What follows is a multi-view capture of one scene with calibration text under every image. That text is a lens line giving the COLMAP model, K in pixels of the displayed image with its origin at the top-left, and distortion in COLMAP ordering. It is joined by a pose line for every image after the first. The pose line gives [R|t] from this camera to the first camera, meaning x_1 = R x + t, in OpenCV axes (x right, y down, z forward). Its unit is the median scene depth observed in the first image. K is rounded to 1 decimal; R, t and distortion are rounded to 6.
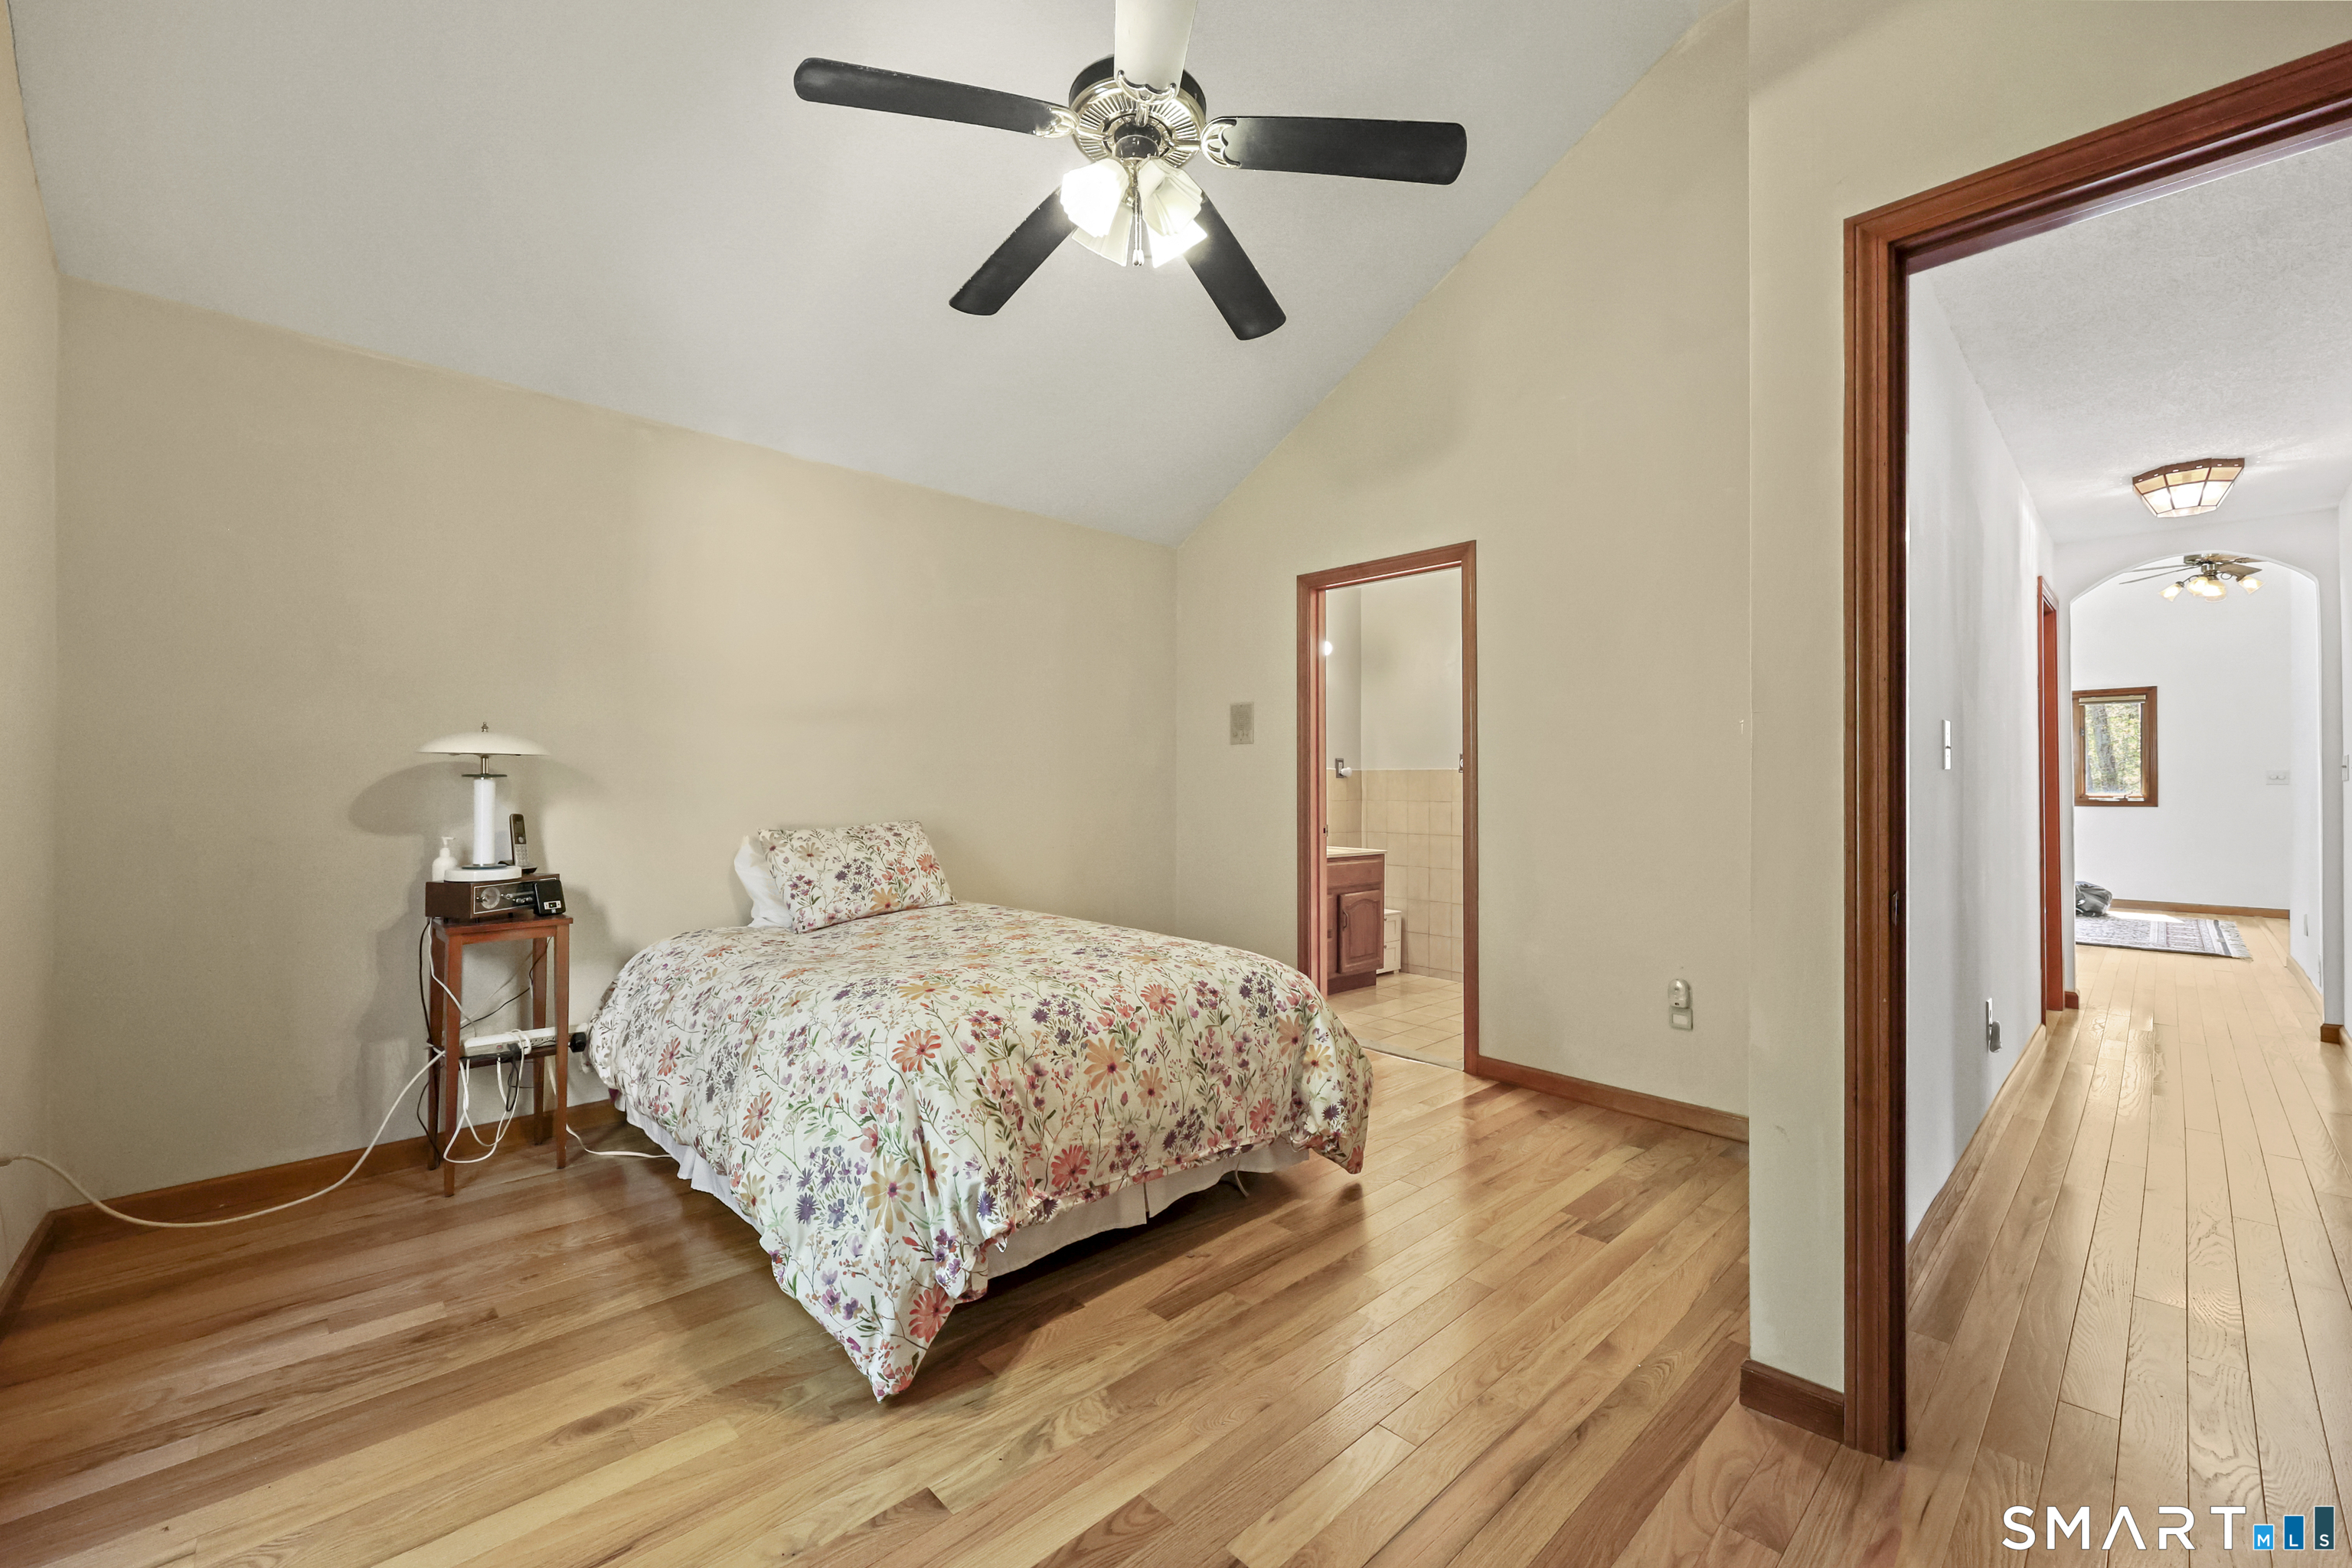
lens RADIAL K [[967.2, 0, 1204.0], [0, 967.2, 788.0], [0, 0, 1]] dist [-0.001263, 0.000055]
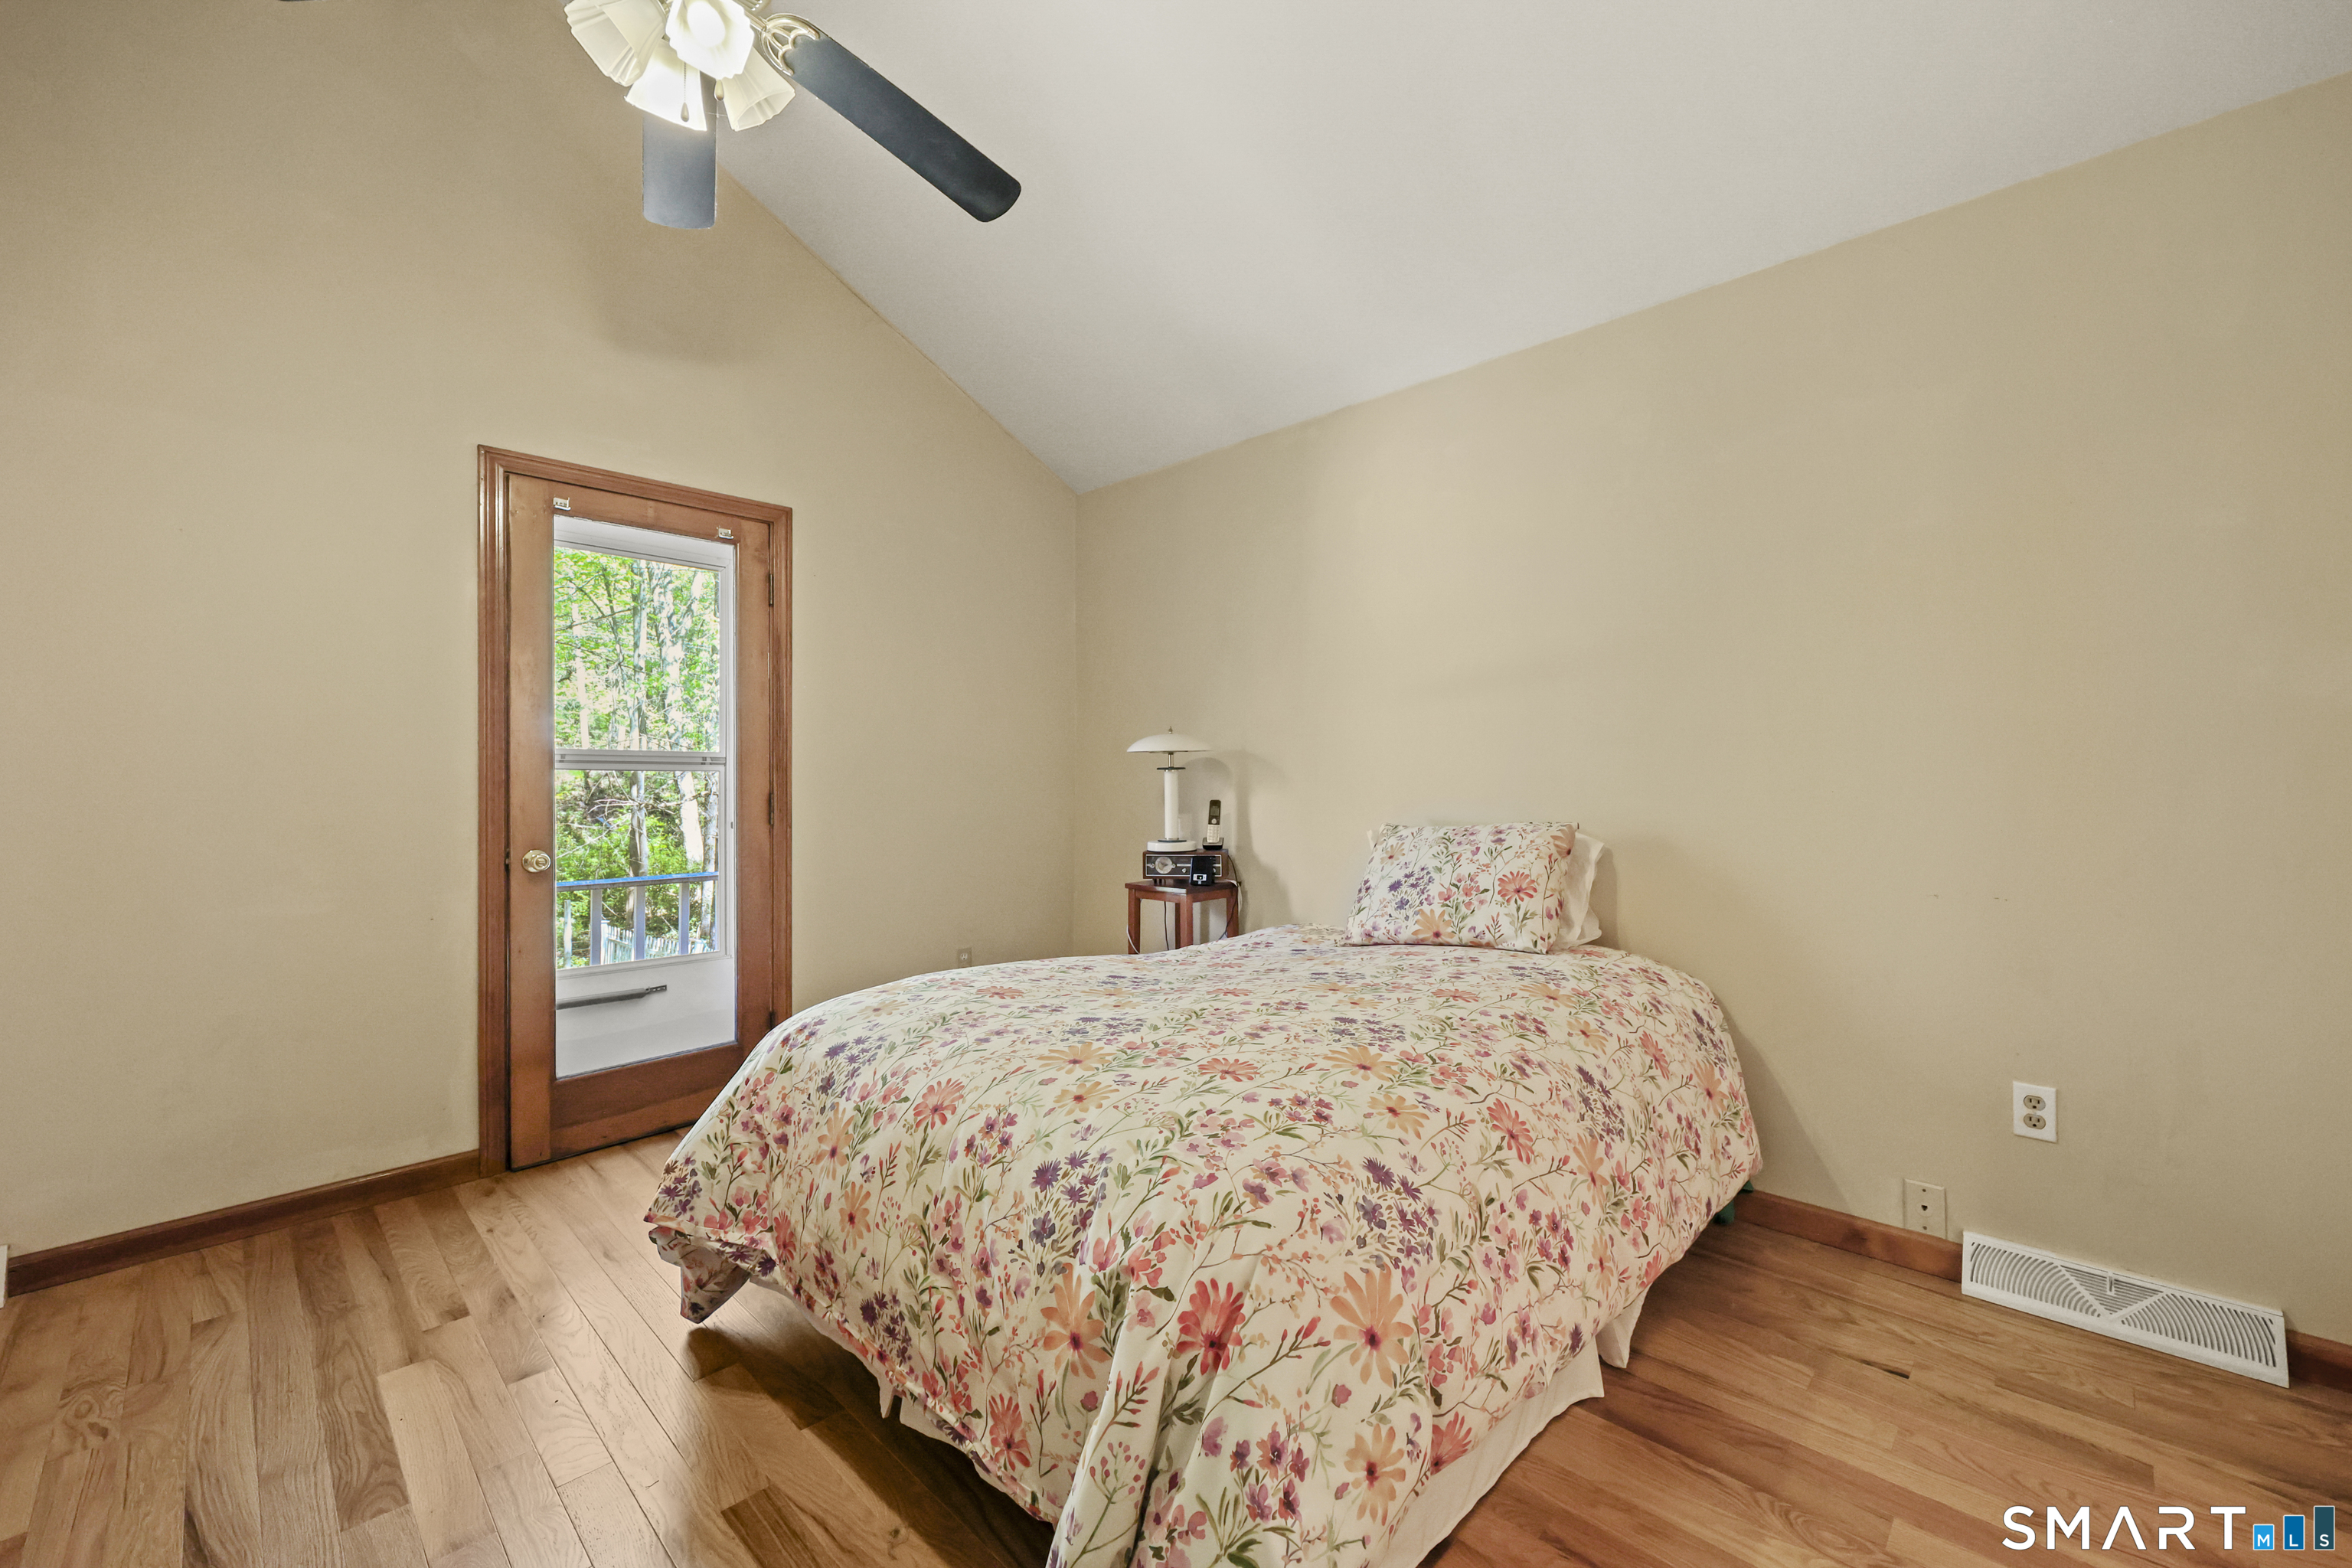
lens RADIAL K [[960.5, 0, 1170.7], [0, 960.5, 770.4], [0, 0, 1]] dist [0.000686, 0.000135]
pose [[0.003846, -0.010183, -0.999941, 0.515367], [0.004896, 0.999936, -0.010164, 0.002962], [0.999981, -0.004856, 0.003896, 0.997910]]
